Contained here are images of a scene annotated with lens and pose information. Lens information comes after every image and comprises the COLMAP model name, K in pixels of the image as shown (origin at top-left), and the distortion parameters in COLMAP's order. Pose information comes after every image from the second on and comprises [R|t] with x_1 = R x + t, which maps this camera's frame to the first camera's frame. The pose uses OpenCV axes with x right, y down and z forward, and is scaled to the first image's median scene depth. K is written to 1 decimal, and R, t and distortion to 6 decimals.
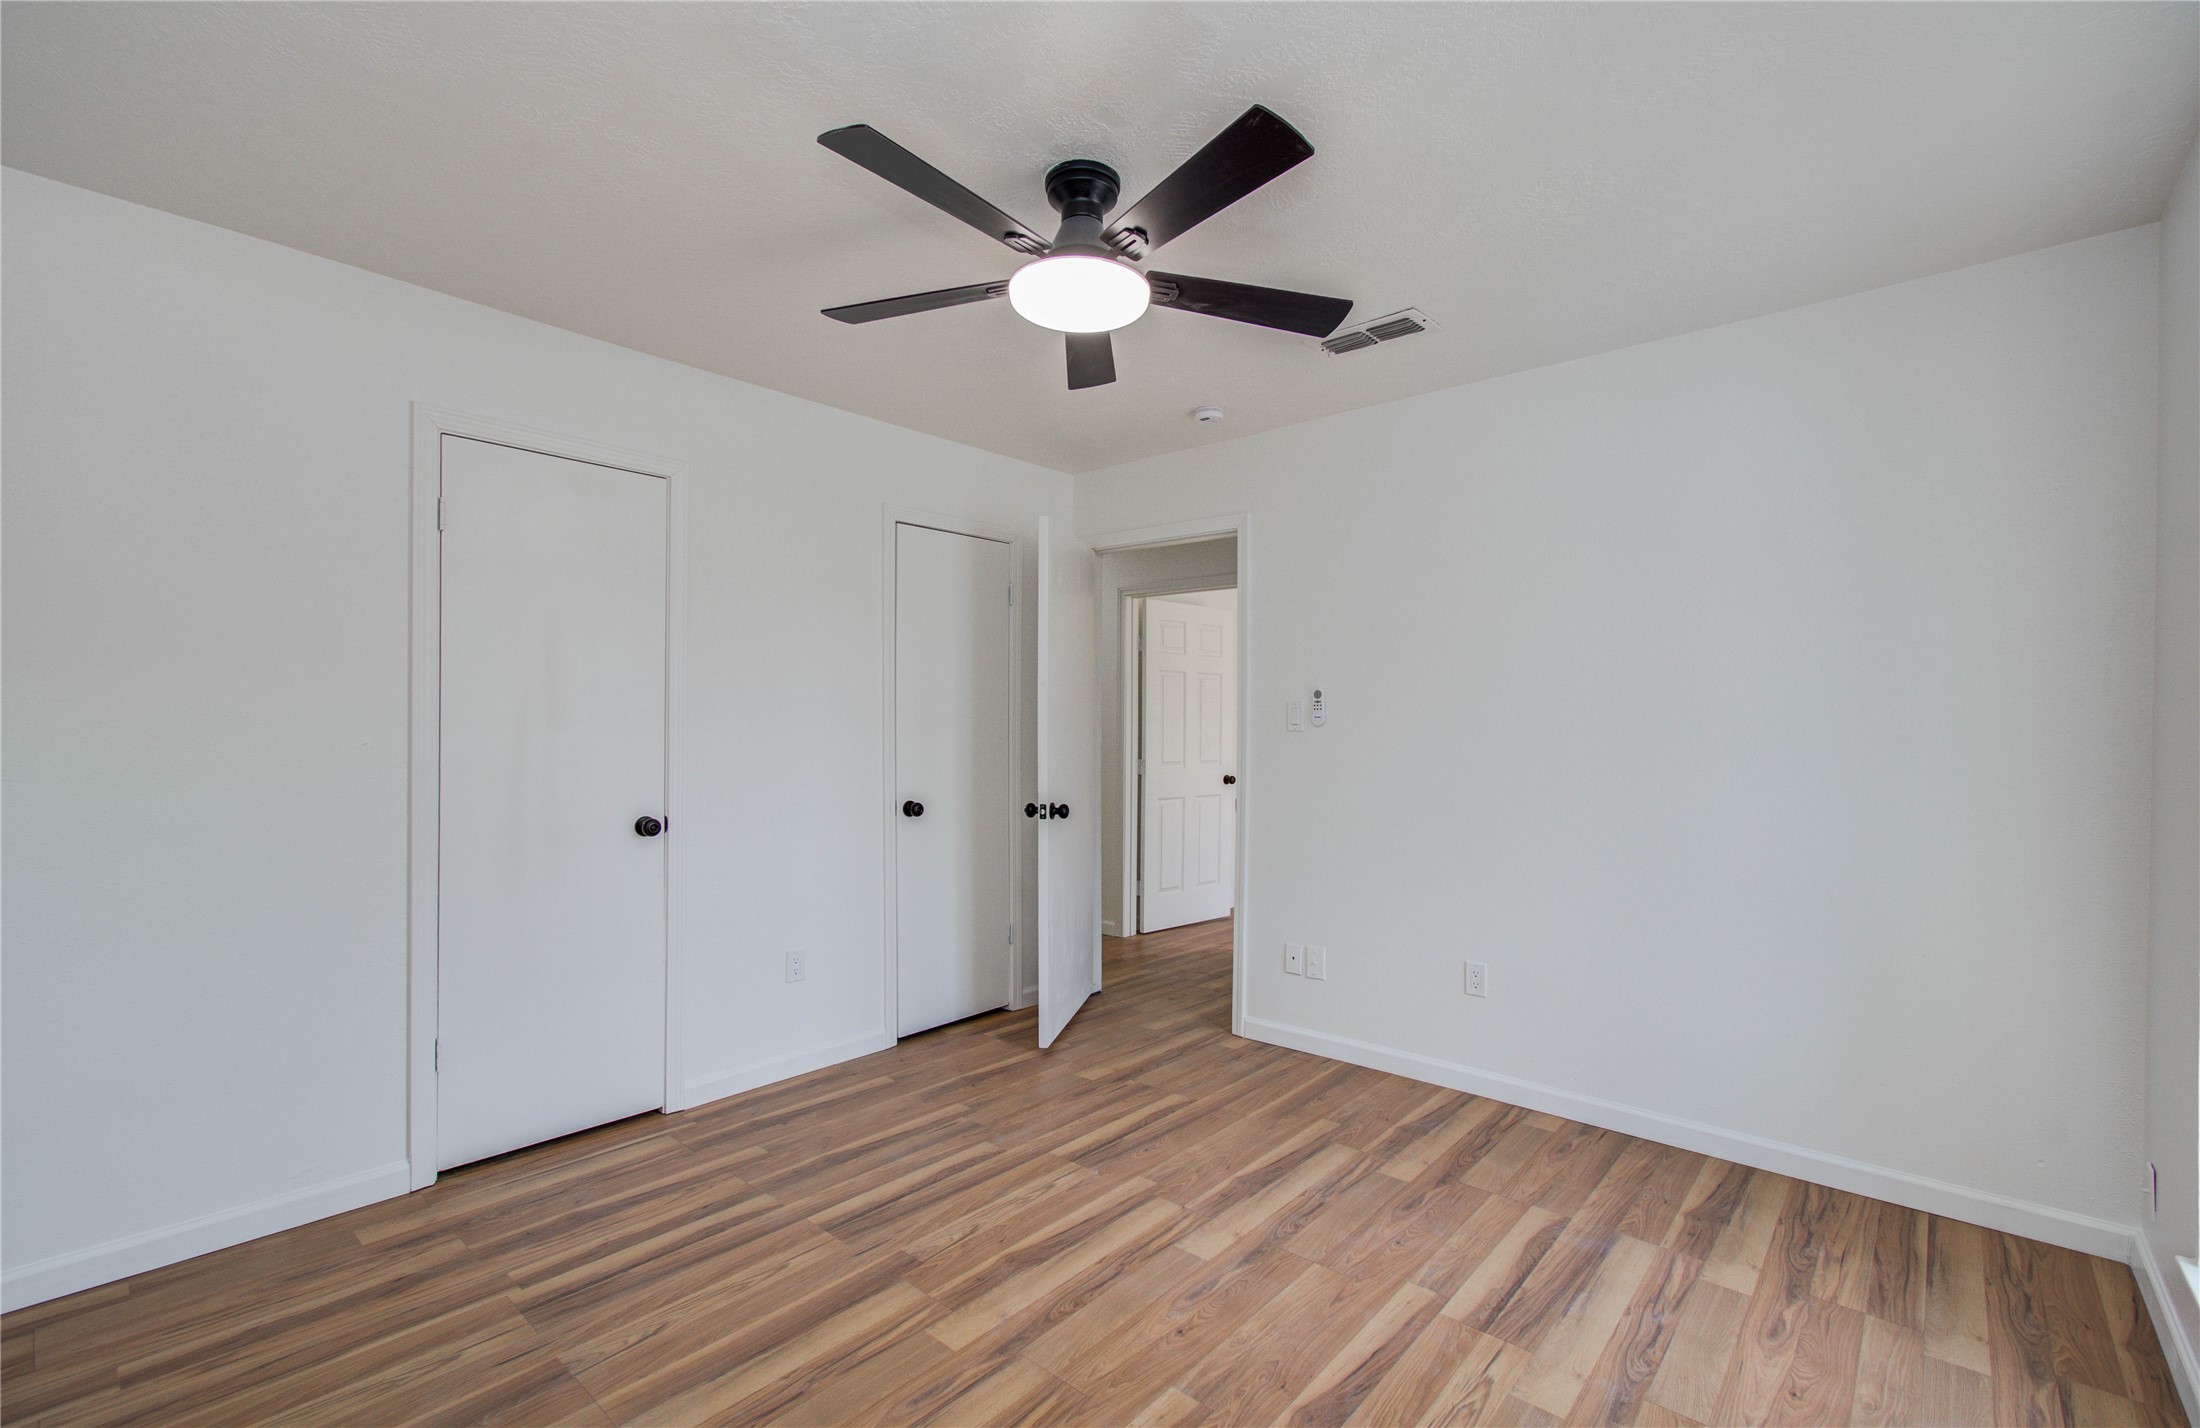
lens RADIAL K [[952.9, 0, 1101.9], [0, 952.9, 724.0], [0, 0, 1]] dist [-0.006974, -0.000646]
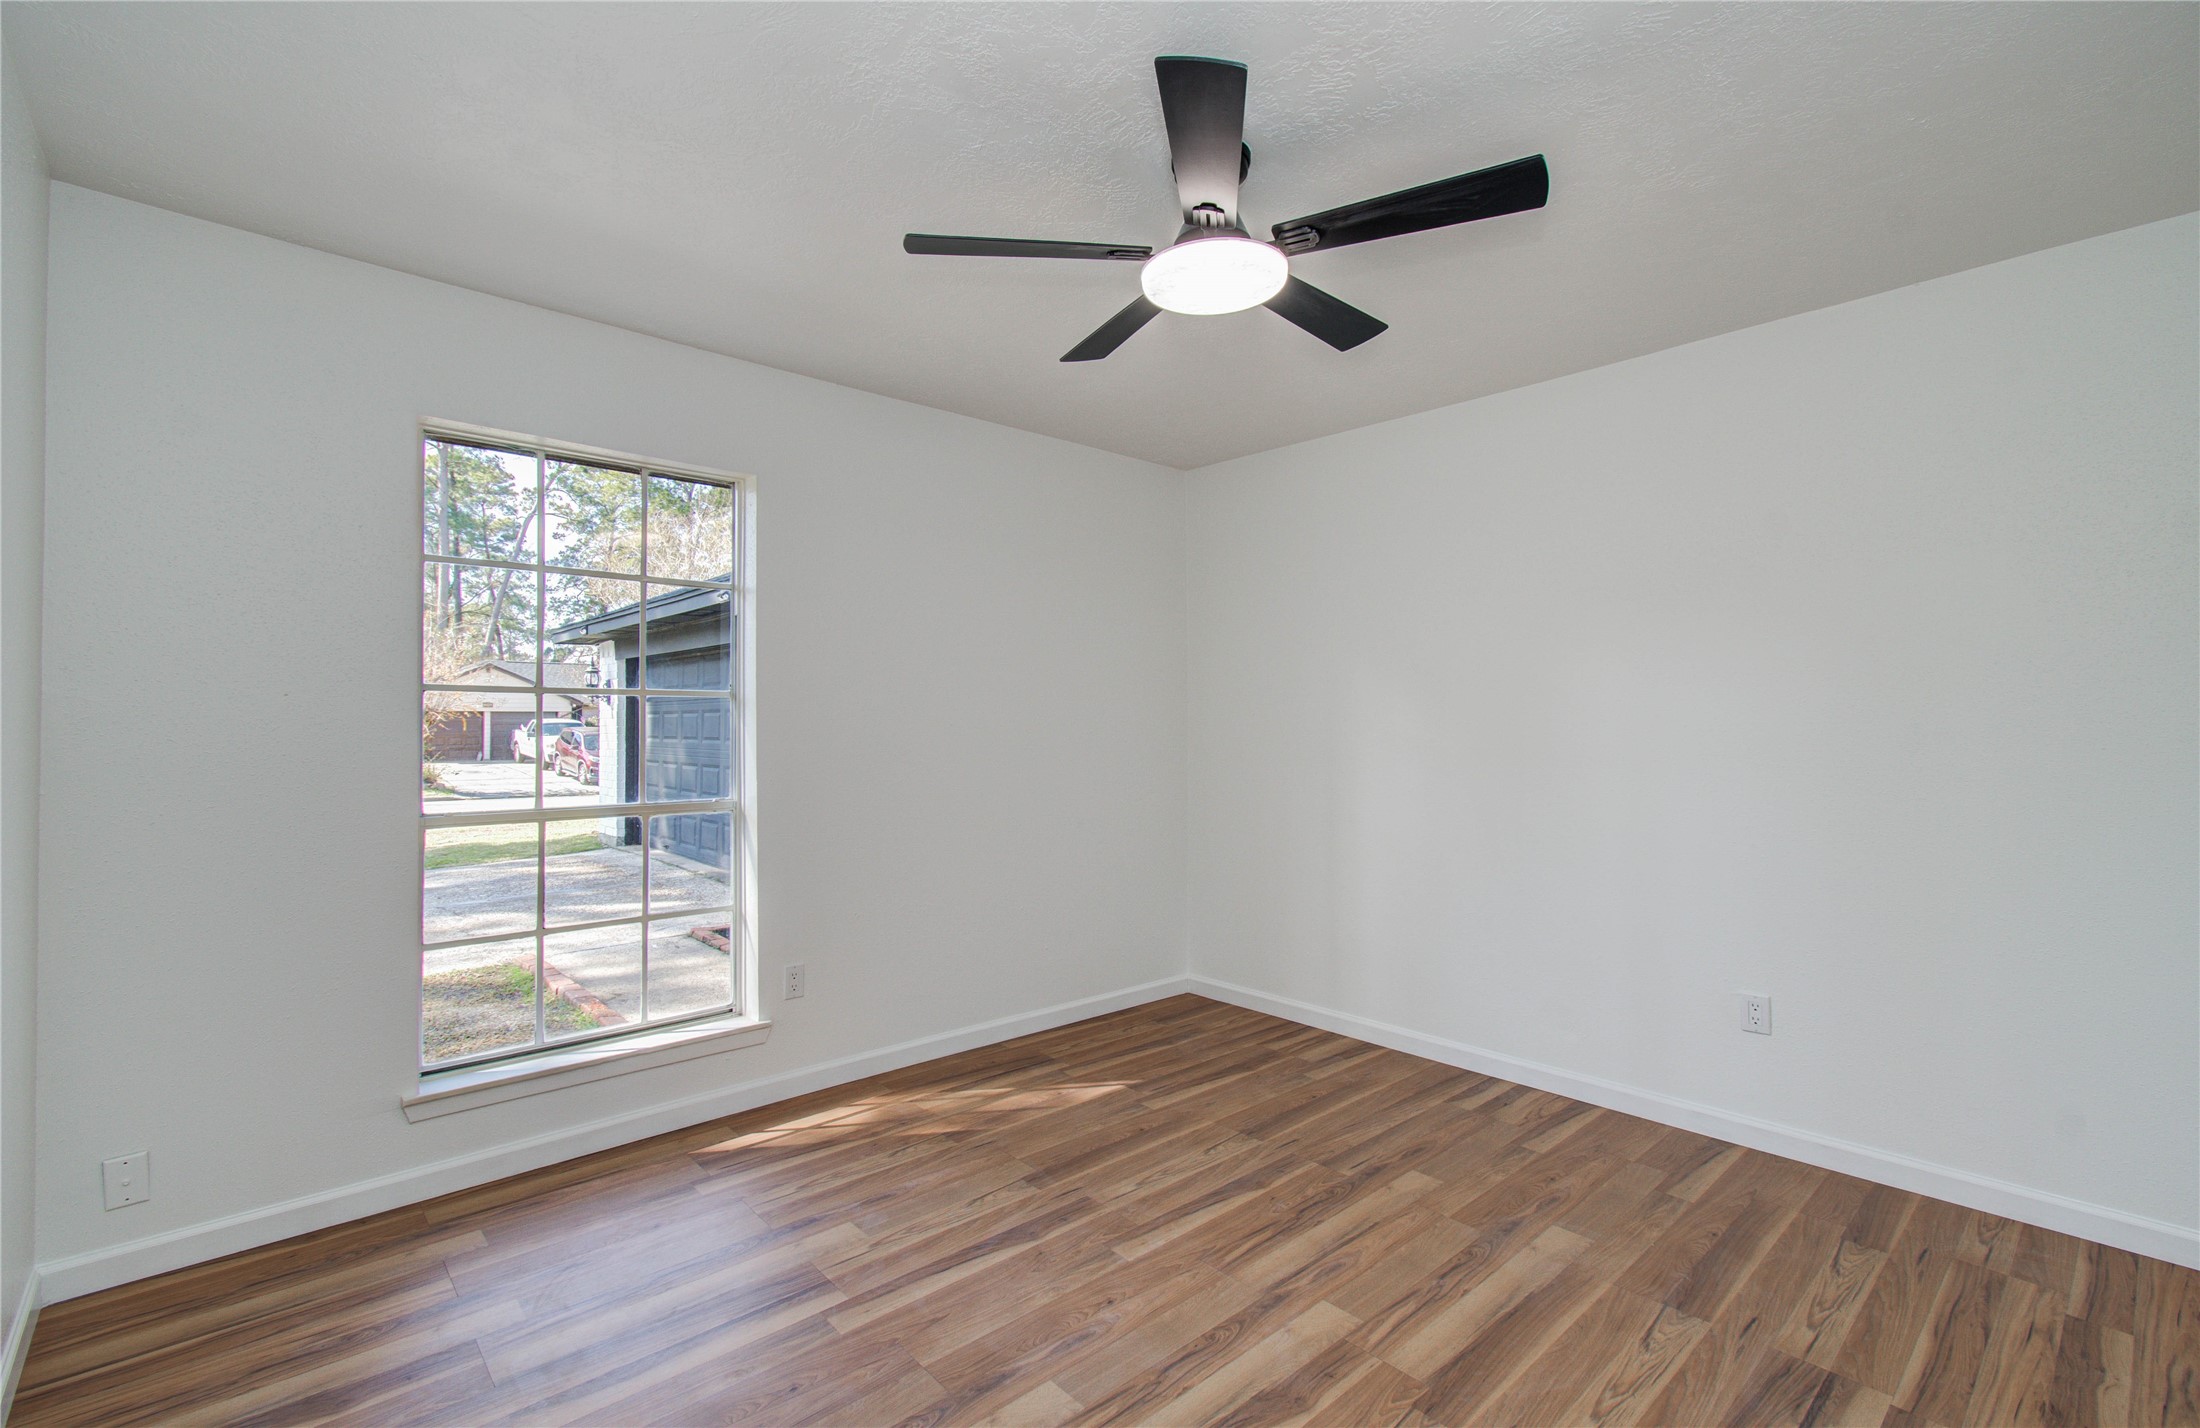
lens RADIAL K [[952.9, 0, 1101.1], [0, 952.9, 711.6], [0, 0, 1]] dist [-0.006974, -0.000646]
pose [[-0.993560, -0.002918, 0.113271, -0.022910], [-0.004451, 0.999902, -0.013280, 0.010362], [-0.113221, -0.013699, -0.993475, 2.019812]]
